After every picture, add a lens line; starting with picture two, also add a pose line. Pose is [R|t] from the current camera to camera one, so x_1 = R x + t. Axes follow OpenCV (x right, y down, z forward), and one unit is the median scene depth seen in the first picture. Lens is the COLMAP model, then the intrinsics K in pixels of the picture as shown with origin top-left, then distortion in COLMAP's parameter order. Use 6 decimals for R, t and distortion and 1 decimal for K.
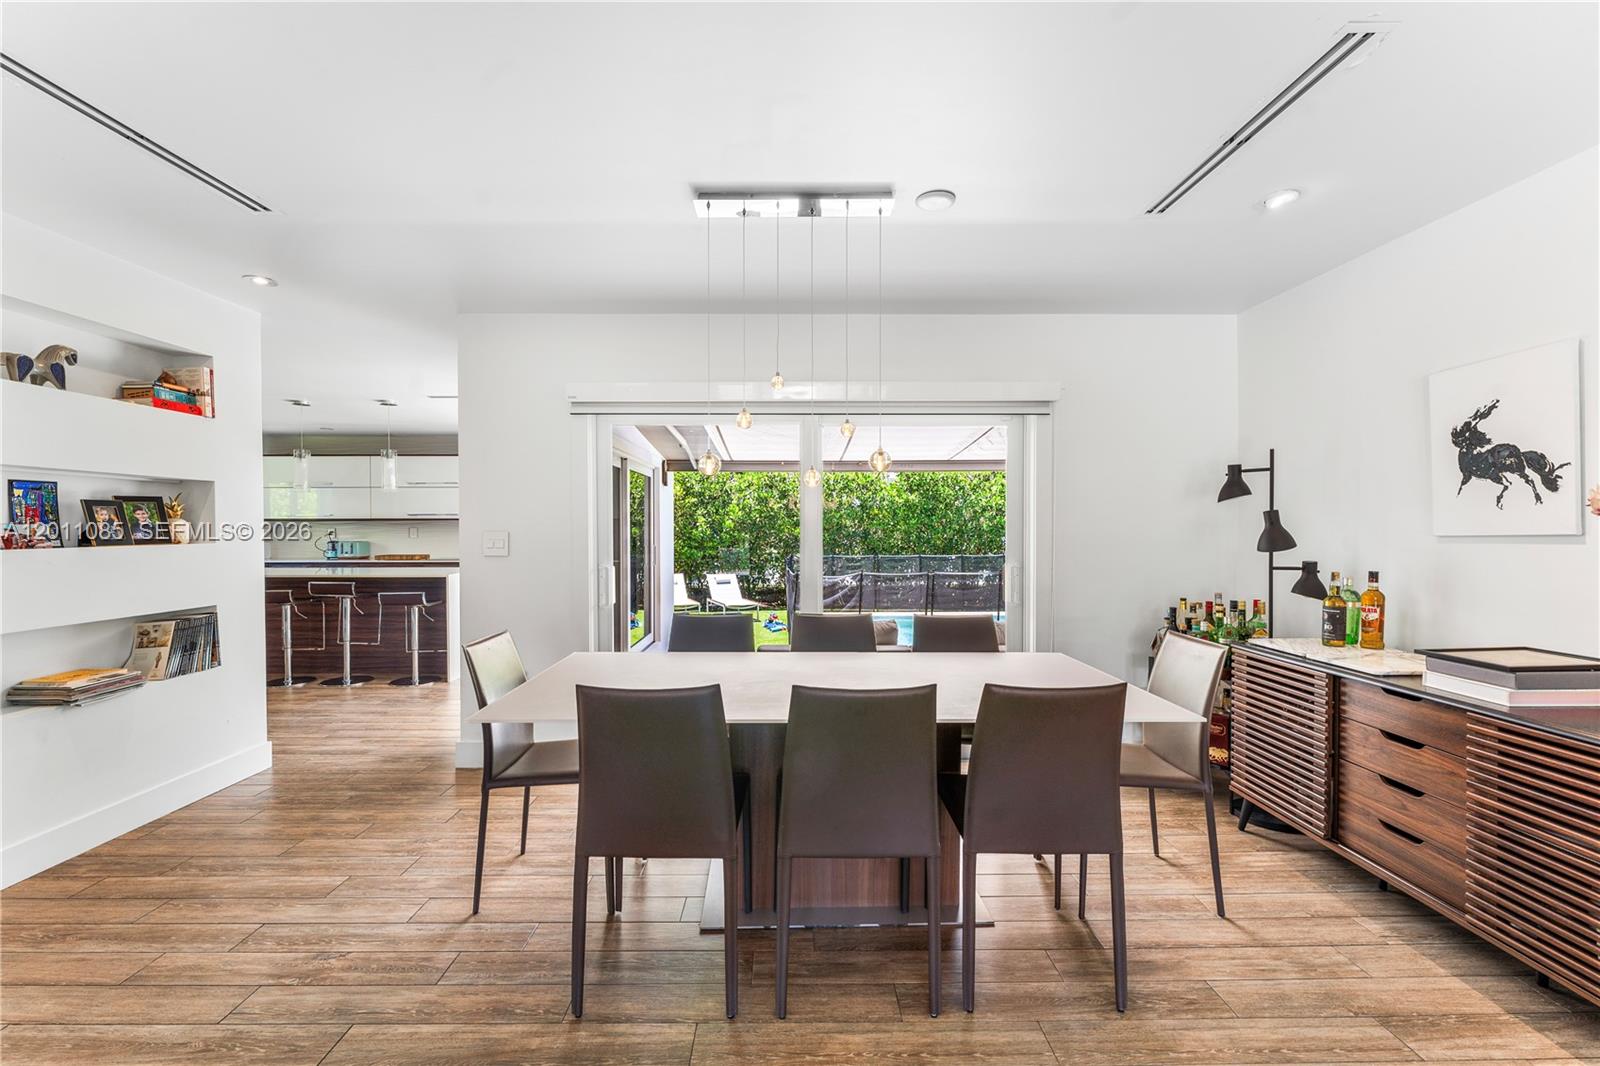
lens RADIAL K [[664.7, 0, 796.1], [0, 664.7, 535.7], [0, 0, 1]] dist [-0.002346, -0.000206]
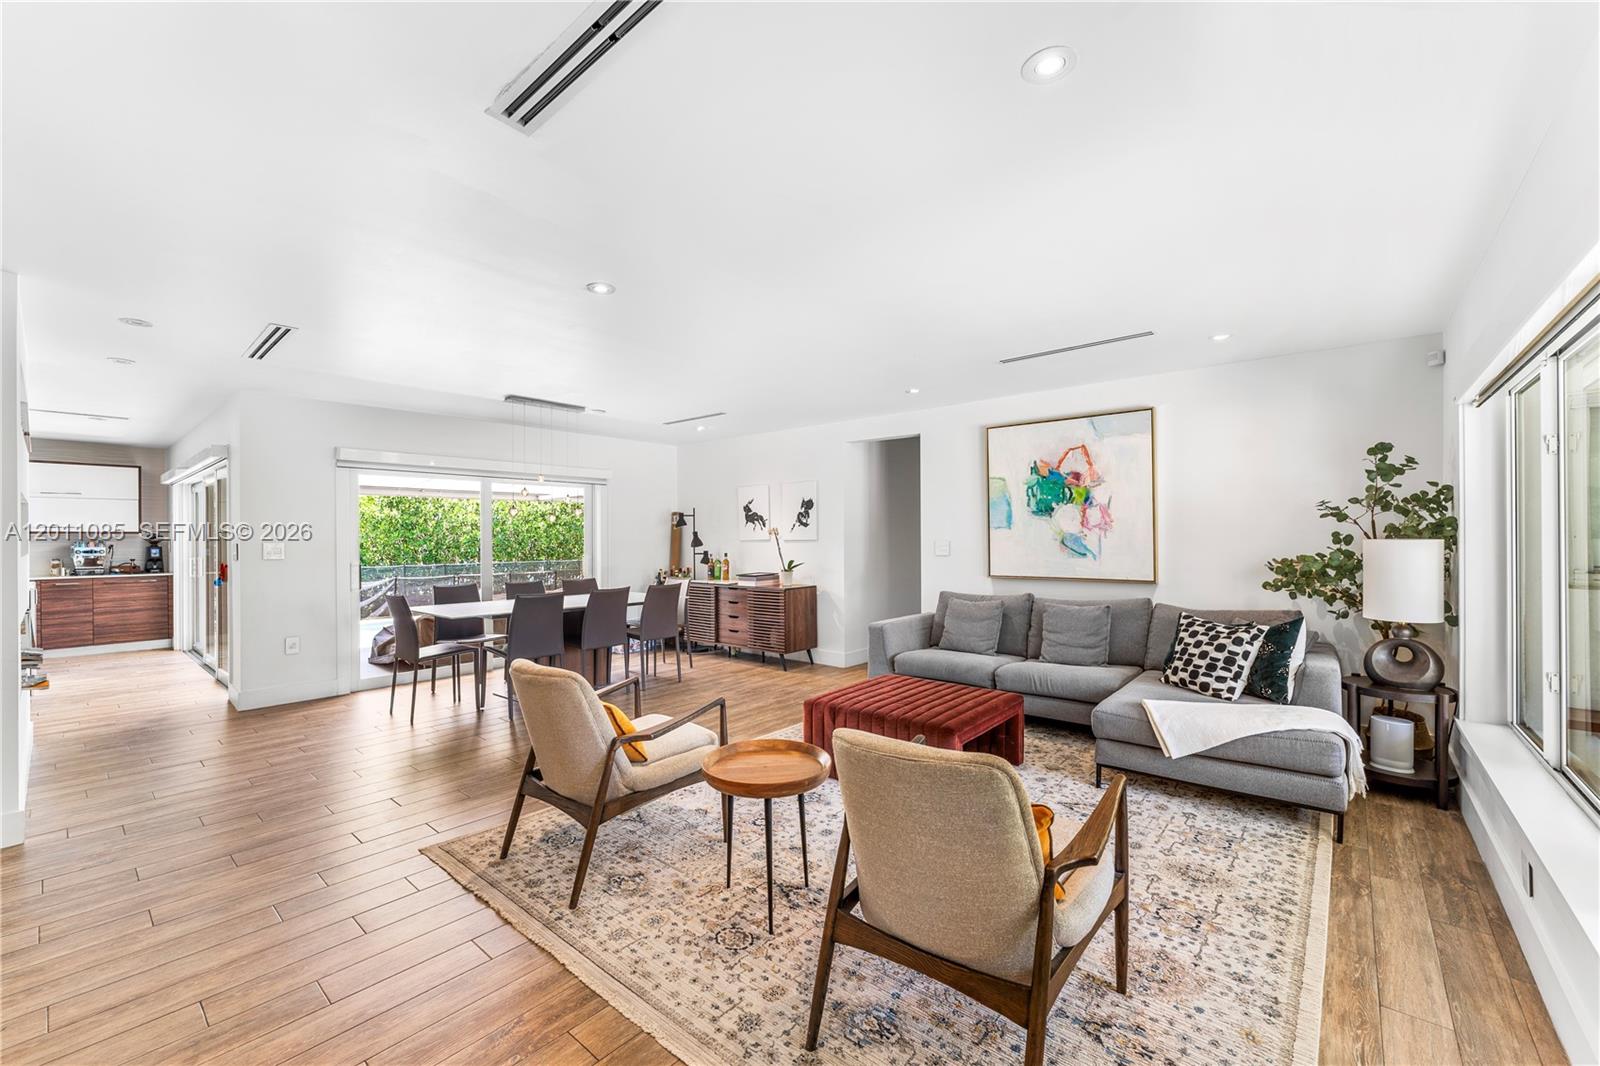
lens RADIAL K [[645.1, 0, 795.2], [0, 645.1, 537.0], [0, 0, 1]] dist [0.000325, 0.000162]
pose [[0.657281, -0.001925, 0.753643, -1.152471], [0.014928, 0.999834, -0.010465, 0.019670], [-0.753498, 0.018129, 0.657200, -1.190006]]
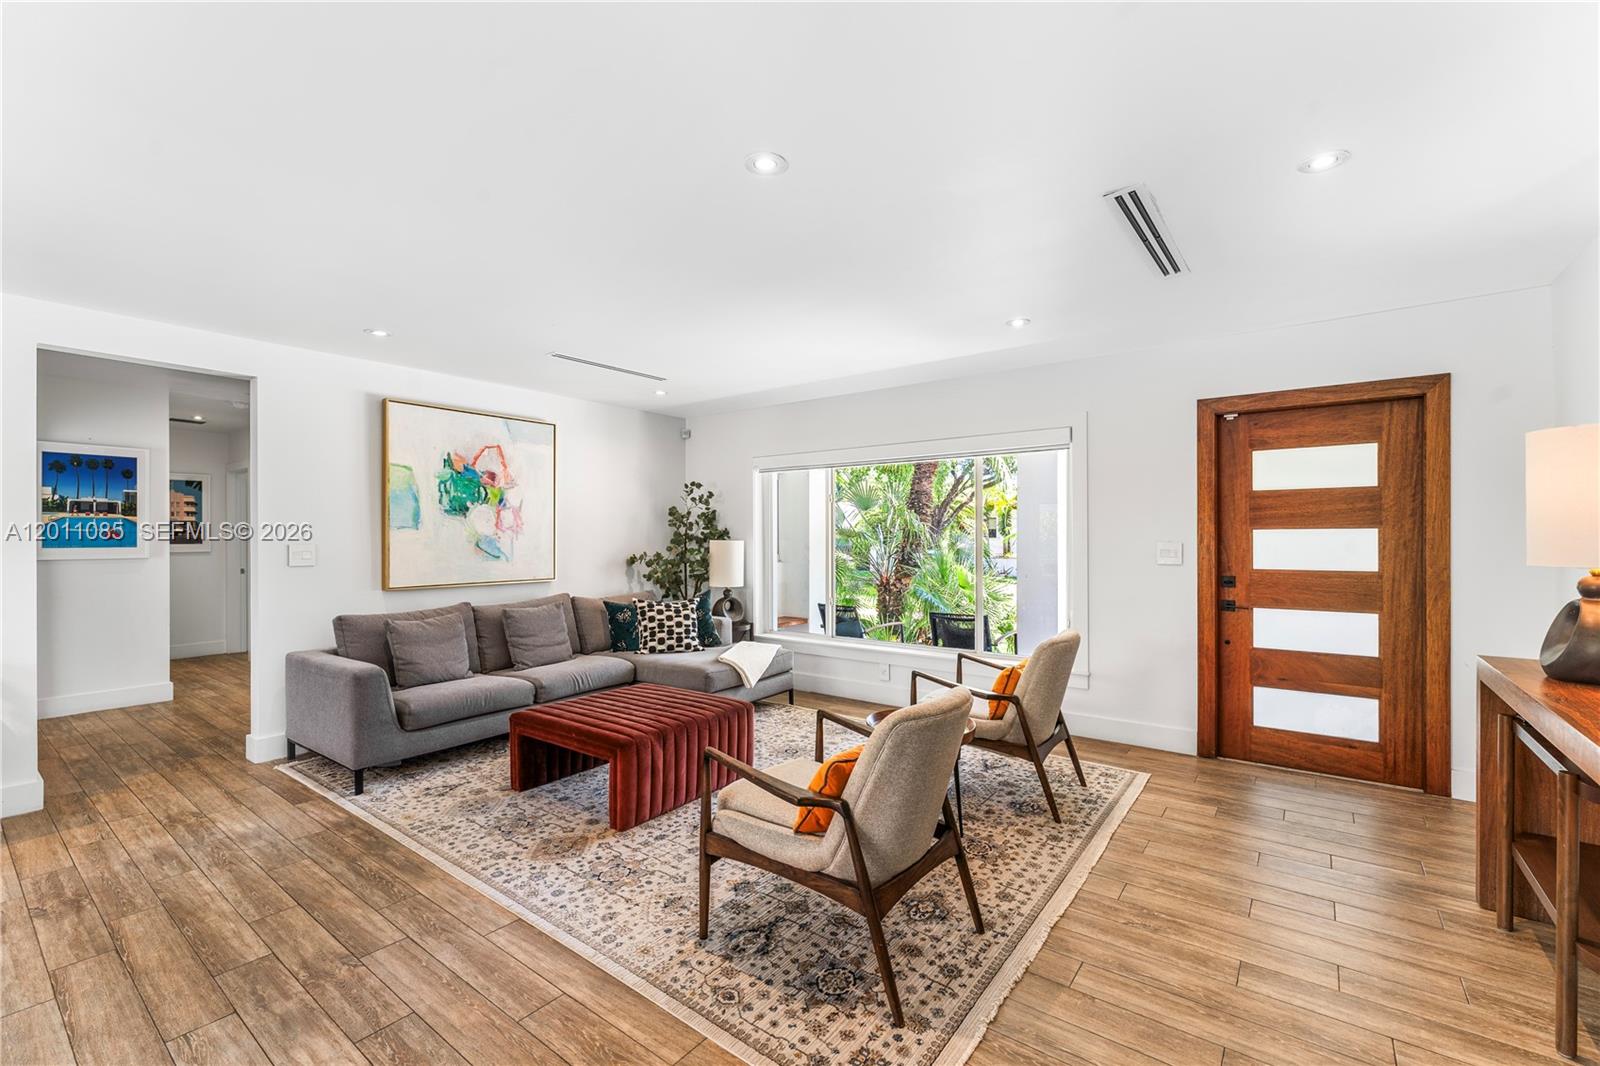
lens RADIAL K [[678.6, 0, 793.4], [0, 678.6, 536.9], [0, 0, 1]] dist [-0.003208, -0.000008]
pose [[-0.787275, 0.003990, 0.616589, -1.025766], [0.012382, 0.999880, 0.009338, -0.003602], [-0.616478, 0.014986, -0.787230, 0.571952]]
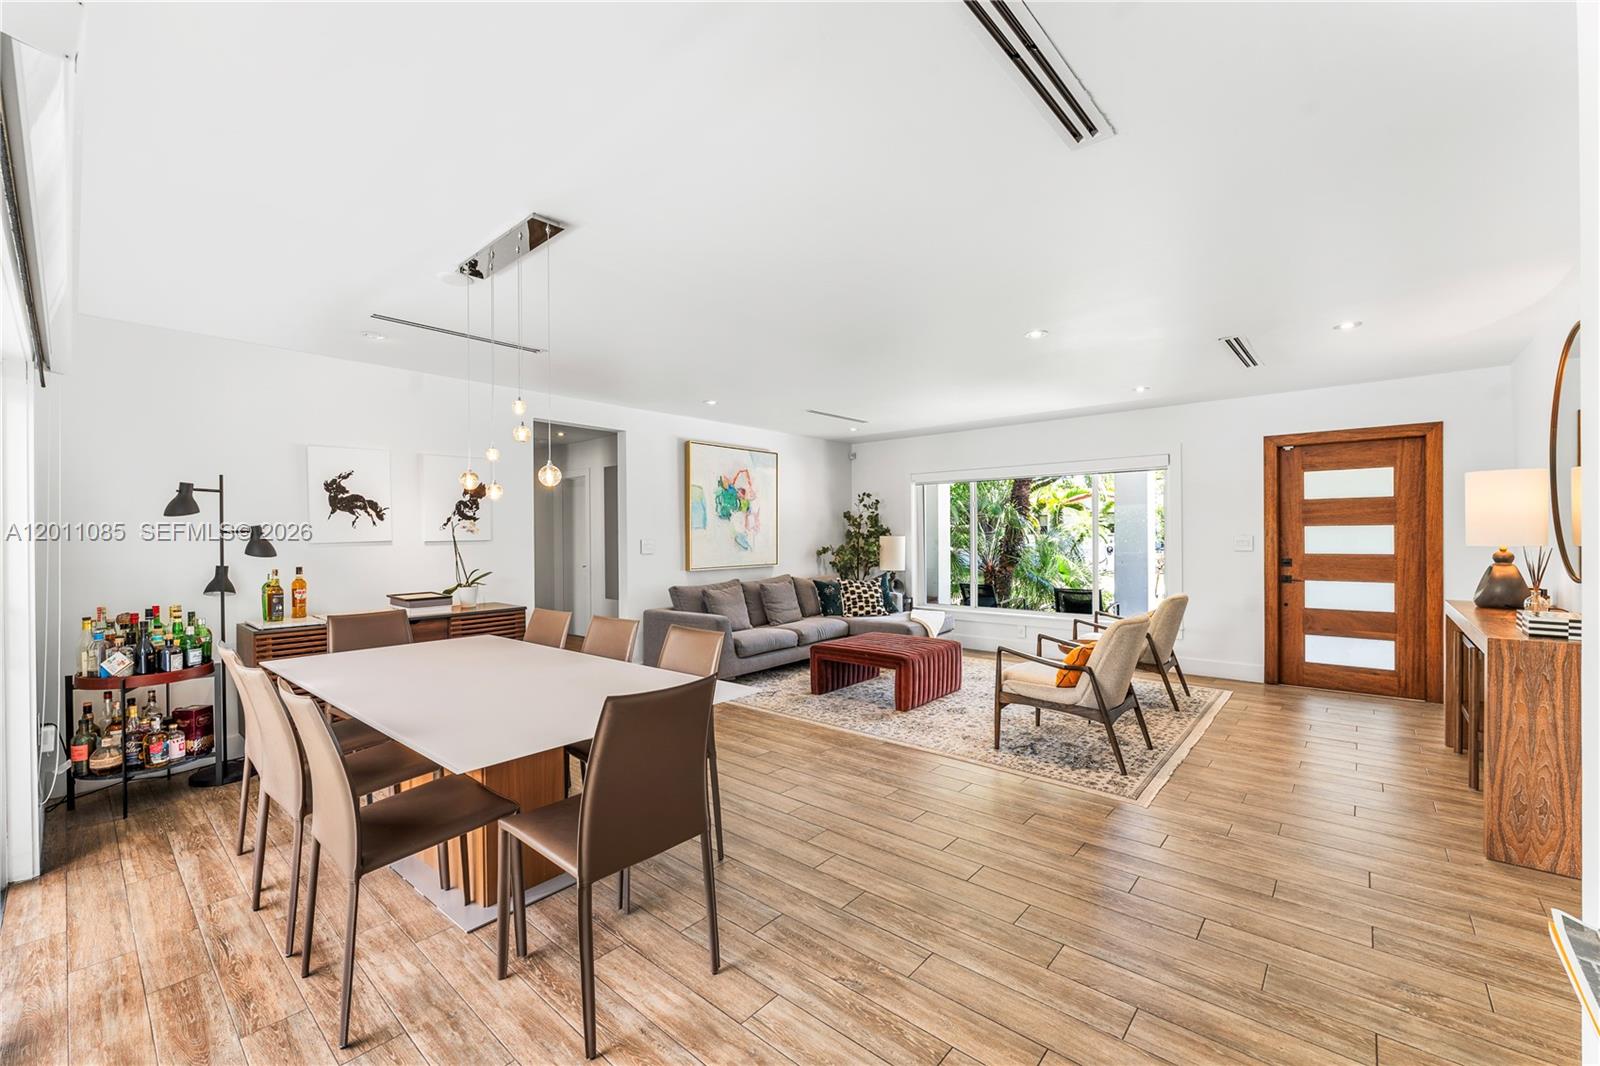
lens RADIAL K [[645.8, 0, 795.3], [0, 645.8, 537.0], [0, 0, 1]] dist [-0.003772, -0.000345]
pose [[-0.744234, 0.005151, 0.667899, -1.069576], [0.017961, 0.999763, 0.012303, -0.014596], [-0.667677, 0.021153, -0.744150, 1.464470]]
